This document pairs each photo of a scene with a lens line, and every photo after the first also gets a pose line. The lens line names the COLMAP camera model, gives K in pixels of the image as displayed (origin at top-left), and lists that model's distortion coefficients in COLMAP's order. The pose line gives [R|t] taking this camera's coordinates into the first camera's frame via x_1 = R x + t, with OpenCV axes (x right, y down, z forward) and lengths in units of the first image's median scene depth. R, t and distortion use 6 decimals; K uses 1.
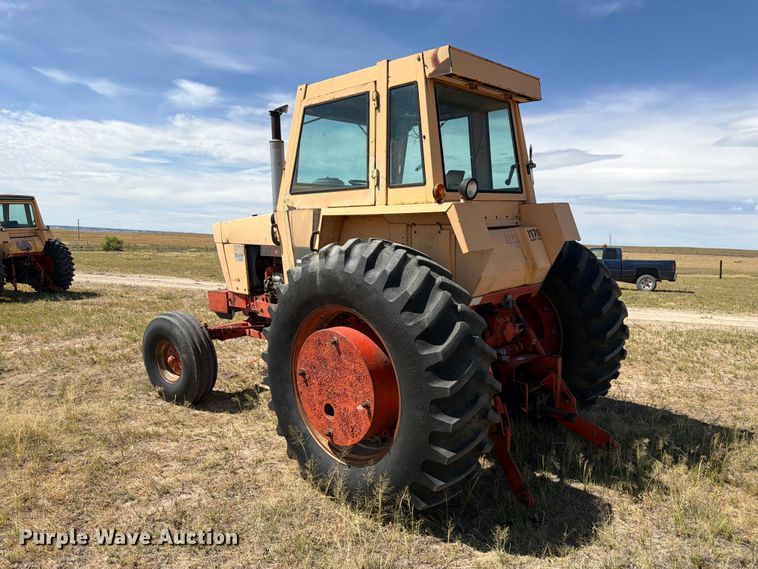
lens RADIAL K [[538.2, 0, 375.3], [0, 538.2, 284.7], [0, 0, 1]] dist [0.034183, -0.028338]
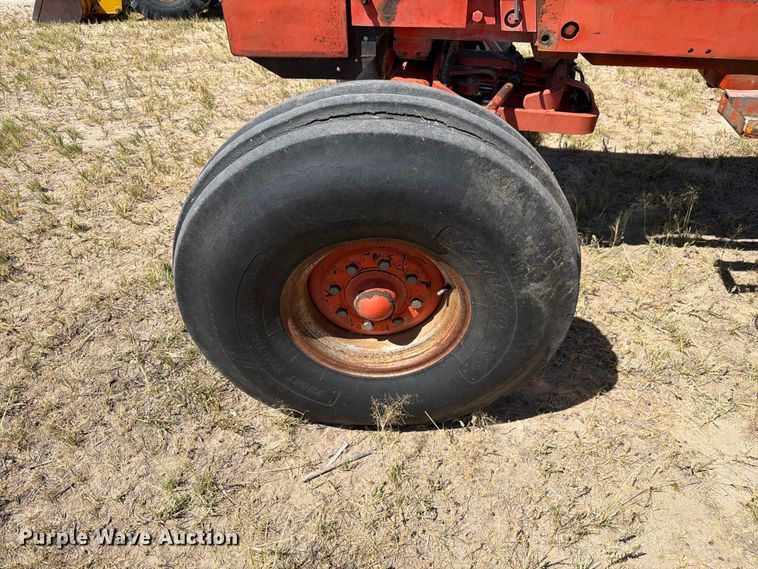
lens RADIAL K [[530.7, 0, 379.0], [0, 530.7, 284.5], [0, 0, 1]] dist [0.045856, -0.069331]
pose [[0.805313, -0.346805, 0.480829, -0.495238], [0.053210, 0.850057, 0.523997, 0.010374], [-0.590457, -0.396397, 0.703015, 0.855299]]
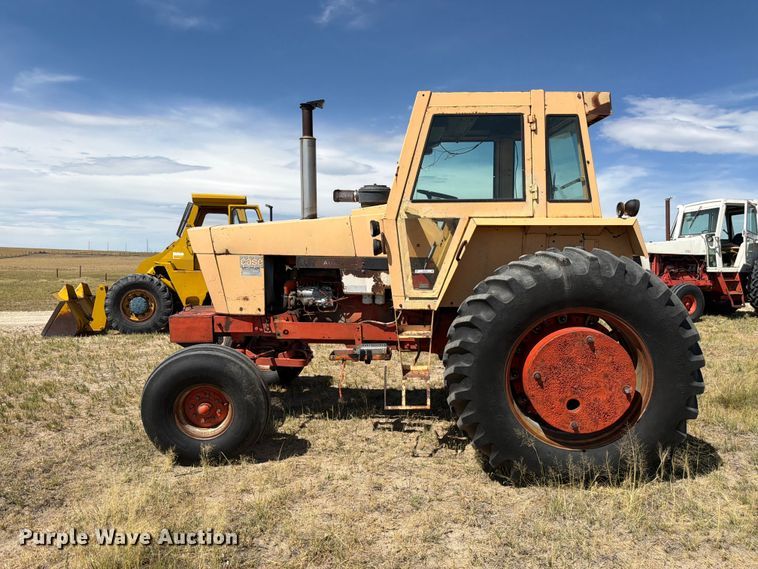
lens RADIAL K [[538.2, 0, 375.3], [0, 538.2, 284.7], [0, 0, 1]] dist [0.034183, -0.028338]
pose [[0.746350, -0.051599, 0.663550, -0.705977], [0.060625, 0.998116, 0.009425, -0.027814], [-0.662787, 0.033193, 0.748072, 0.276139]]
